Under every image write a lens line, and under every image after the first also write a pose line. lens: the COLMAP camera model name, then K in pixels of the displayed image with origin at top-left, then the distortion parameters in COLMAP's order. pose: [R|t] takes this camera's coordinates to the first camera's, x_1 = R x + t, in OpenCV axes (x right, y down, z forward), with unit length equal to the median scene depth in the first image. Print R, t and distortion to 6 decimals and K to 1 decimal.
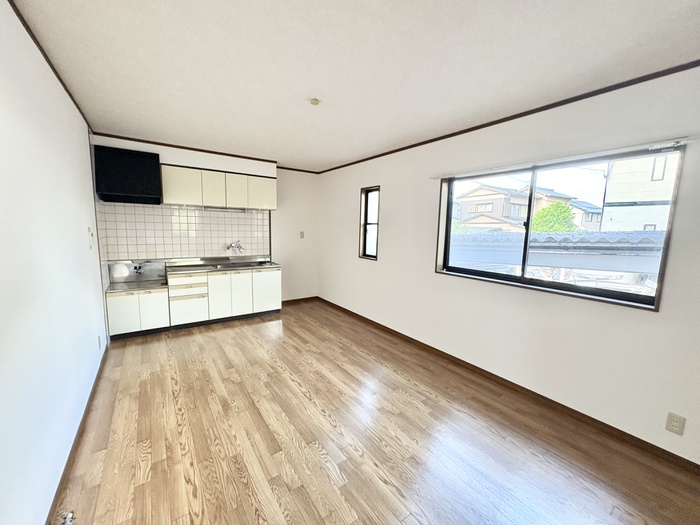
lens RADIAL K [[279.4, 0, 349.7], [0, 279.4, 262.2], [0, 0, 1]] dist [0.000429, -0.000564]
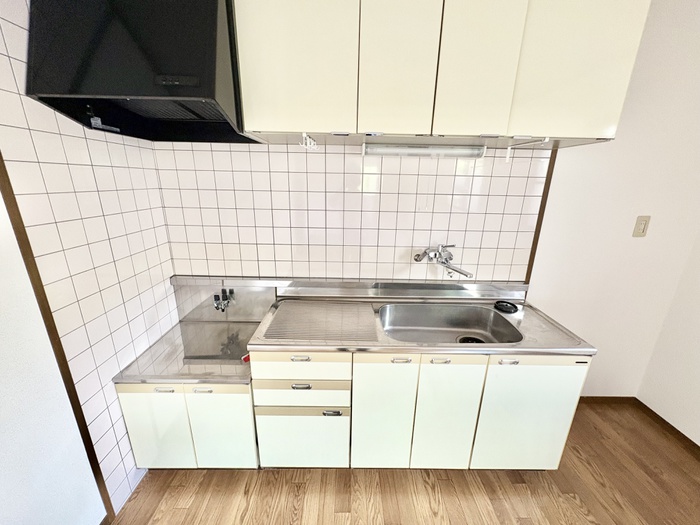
lens RADIAL K [[279.4, 0, 350.5], [0, 279.4, 260.9], [0, 0, 1]] dist [0.000429, -0.000564]
pose [[0.818923, 0.154384, -0.552748, -0.373655], [-0.068831, 0.982607, 0.172467, -0.131054], [0.569761, -0.103191, 0.815306, 0.797184]]
